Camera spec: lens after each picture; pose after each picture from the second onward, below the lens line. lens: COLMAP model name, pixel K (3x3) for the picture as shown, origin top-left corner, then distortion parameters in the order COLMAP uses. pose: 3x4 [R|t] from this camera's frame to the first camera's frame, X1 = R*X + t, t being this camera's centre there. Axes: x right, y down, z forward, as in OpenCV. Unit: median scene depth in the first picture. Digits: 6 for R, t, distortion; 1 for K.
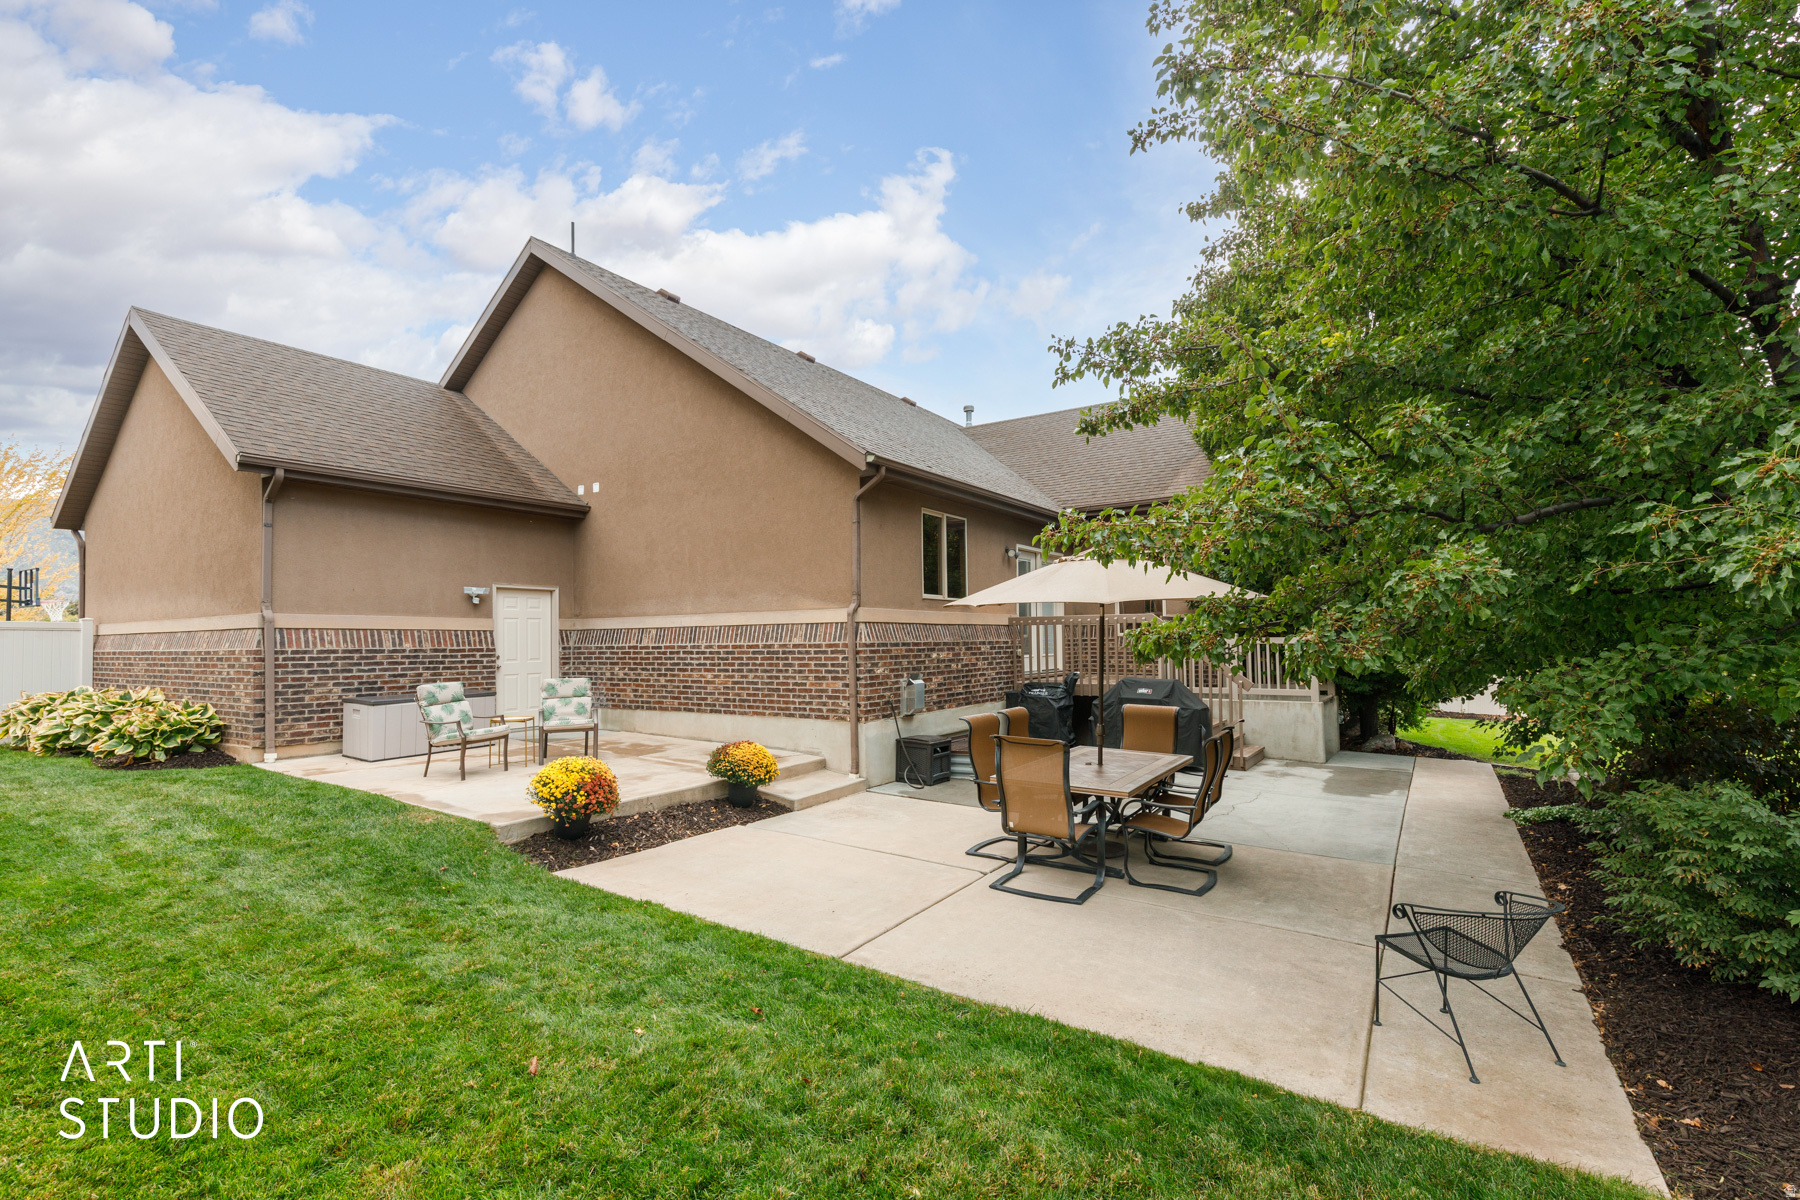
lens RADIAL K [[824.3, 0, 869.3], [0, 824.3, 617.4], [0, 0, 1]] dist [0.013822, -0.002886]
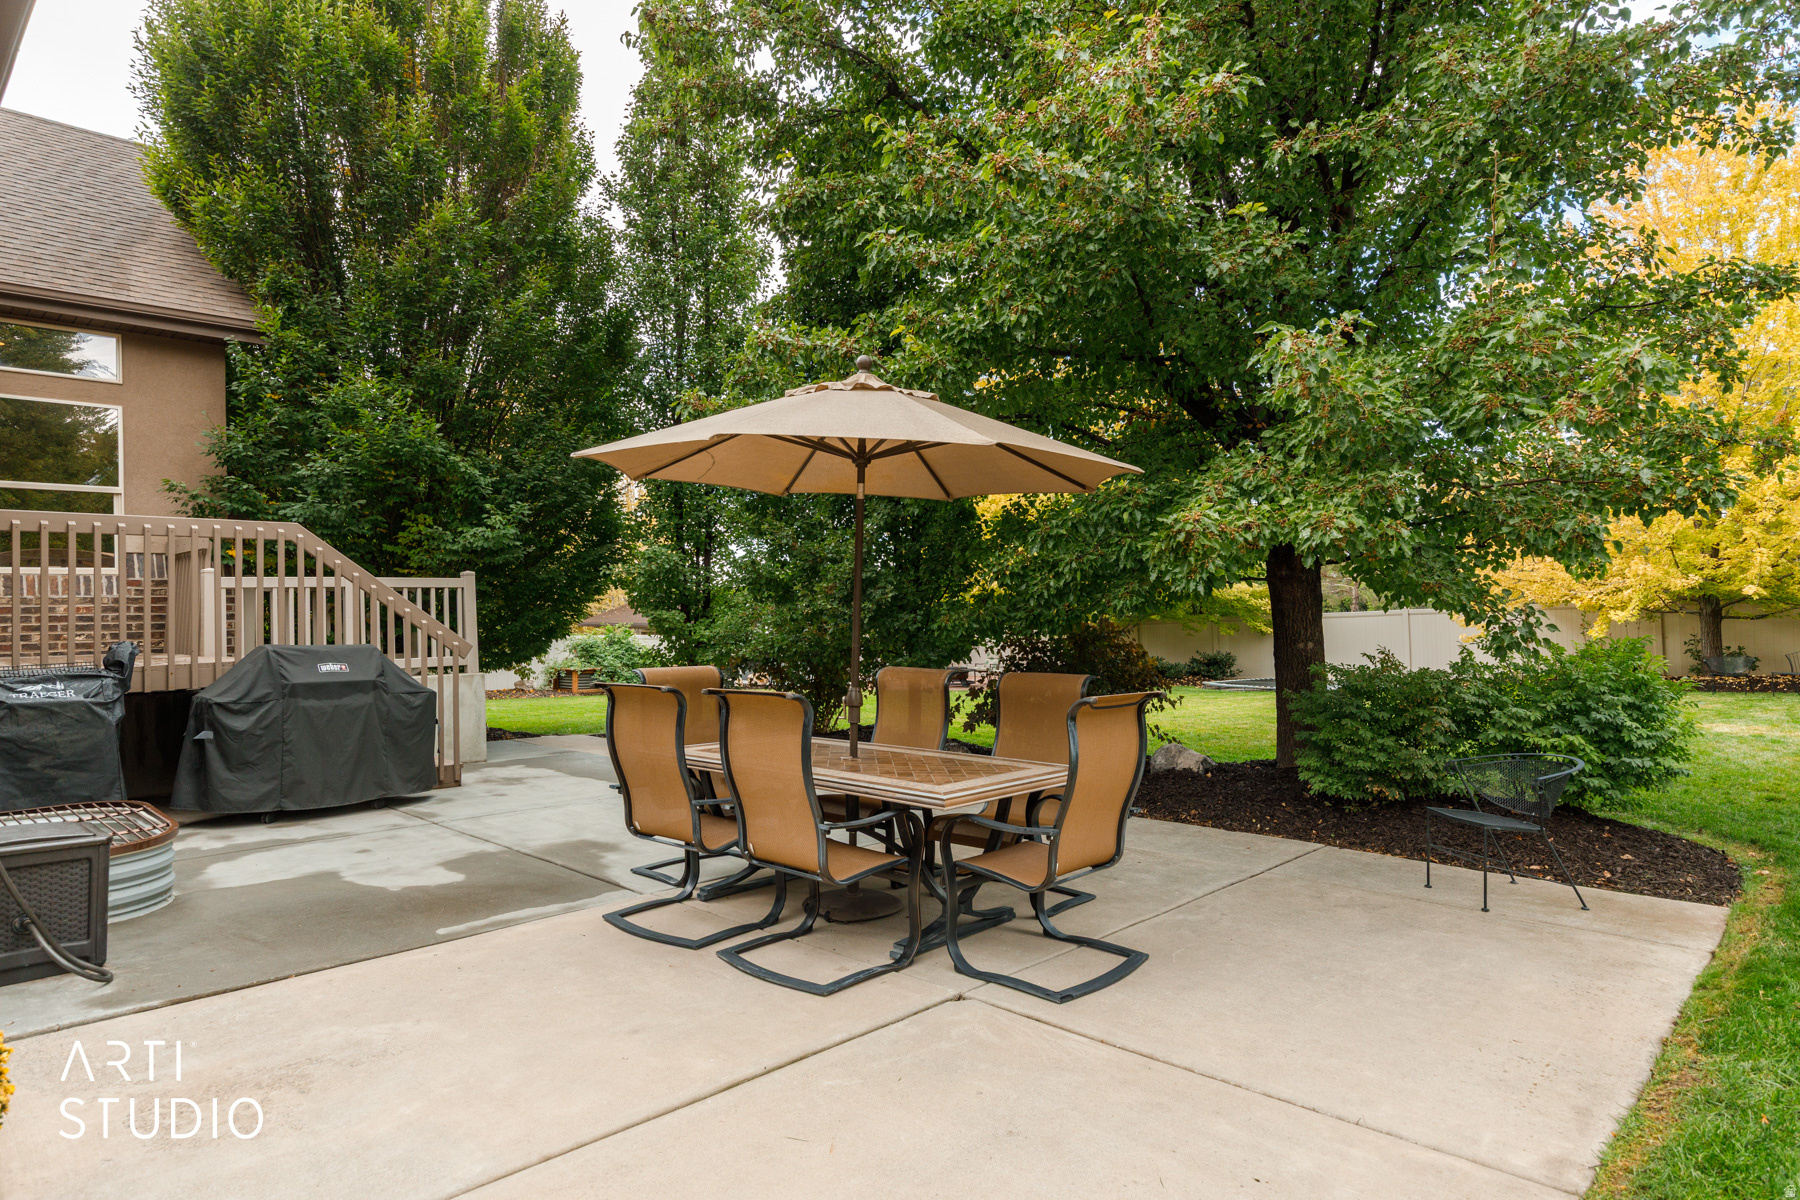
lens RADIAL K [[1052.3, 0, 882.3], [0, 1052.3, 607.5], [0, 0, 1]] dist [0.012189, 0.000538]
pose [[0.144798, 0.007041, 0.989436, -0.298156], [-0.014684, 0.999880, -0.004967, 0.052511], [-0.989352, -0.013810, 0.144884, 0.593929]]
